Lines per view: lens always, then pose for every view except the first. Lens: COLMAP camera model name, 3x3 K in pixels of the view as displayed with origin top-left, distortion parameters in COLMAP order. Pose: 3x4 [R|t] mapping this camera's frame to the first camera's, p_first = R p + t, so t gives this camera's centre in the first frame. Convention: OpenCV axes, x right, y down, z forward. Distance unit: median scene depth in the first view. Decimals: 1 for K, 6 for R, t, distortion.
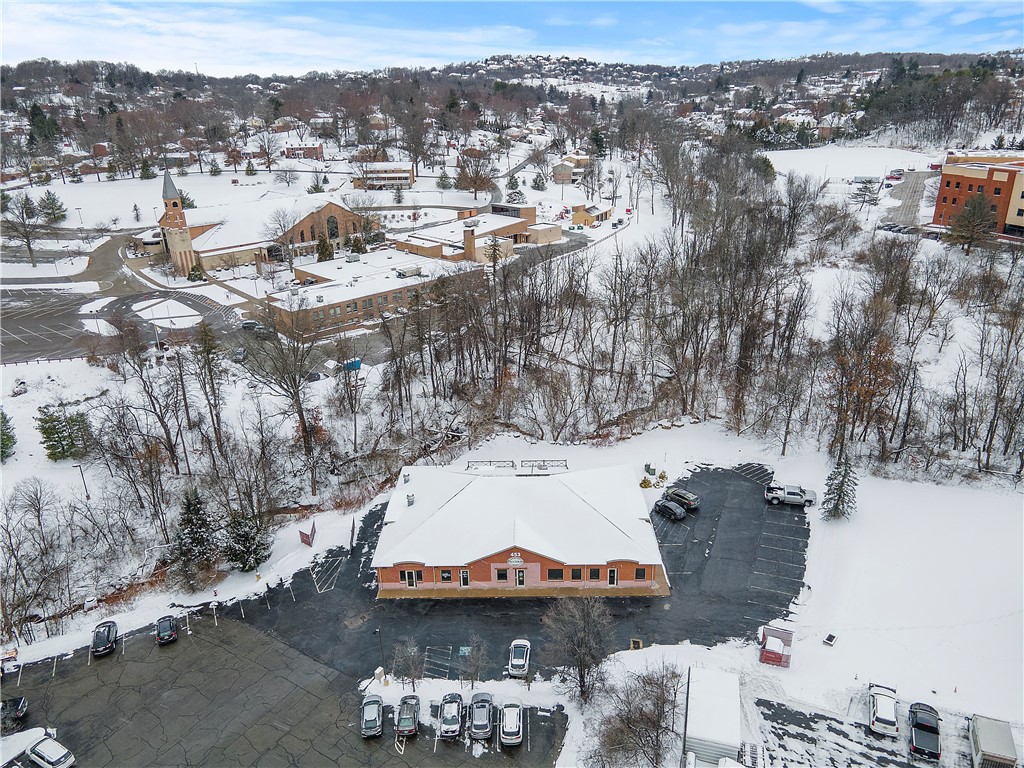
lens RADIAL K [[717.5, 0, 510.9], [0, 717.5, 380.0], [0, 0, 1]] dist [0.035180, 0.009955]
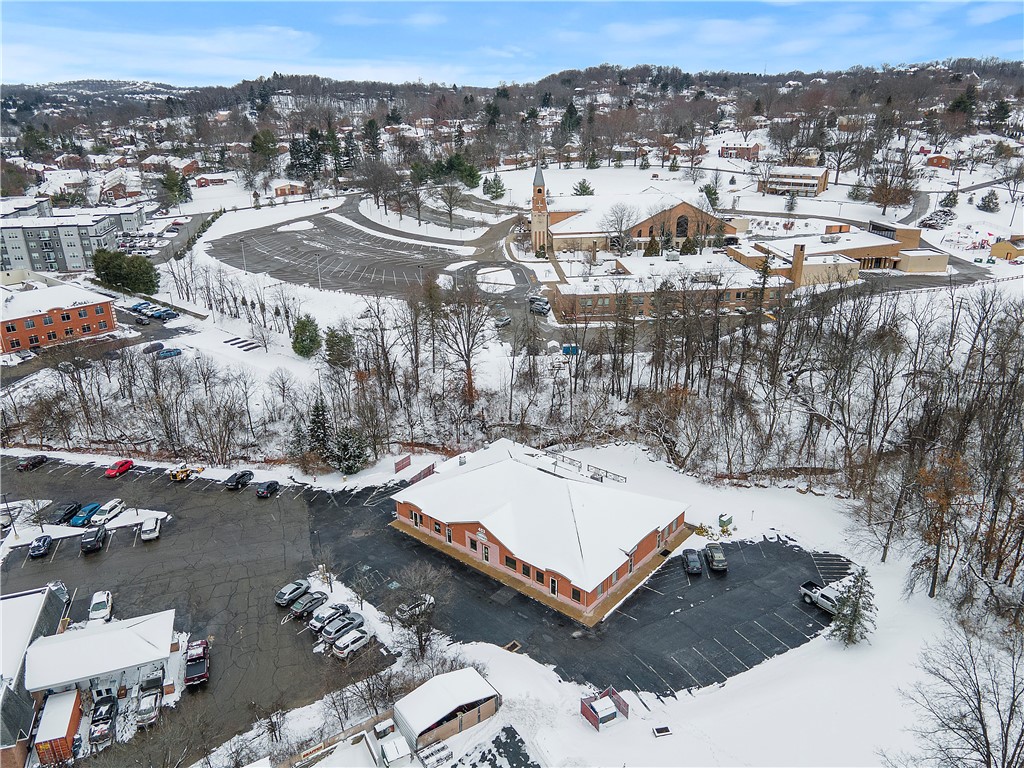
lens RADIAL K [[717.5, 0, 511.1], [0, 717.5, 386.5], [0, 0, 1]] dist [0.035180, 0.009955]
pose [[0.786912, 0.243751, -0.566882, 0.458095], [-0.237845, 0.967502, 0.085849, -0.052618], [0.569385, 0.067275, 0.819313, 0.097545]]
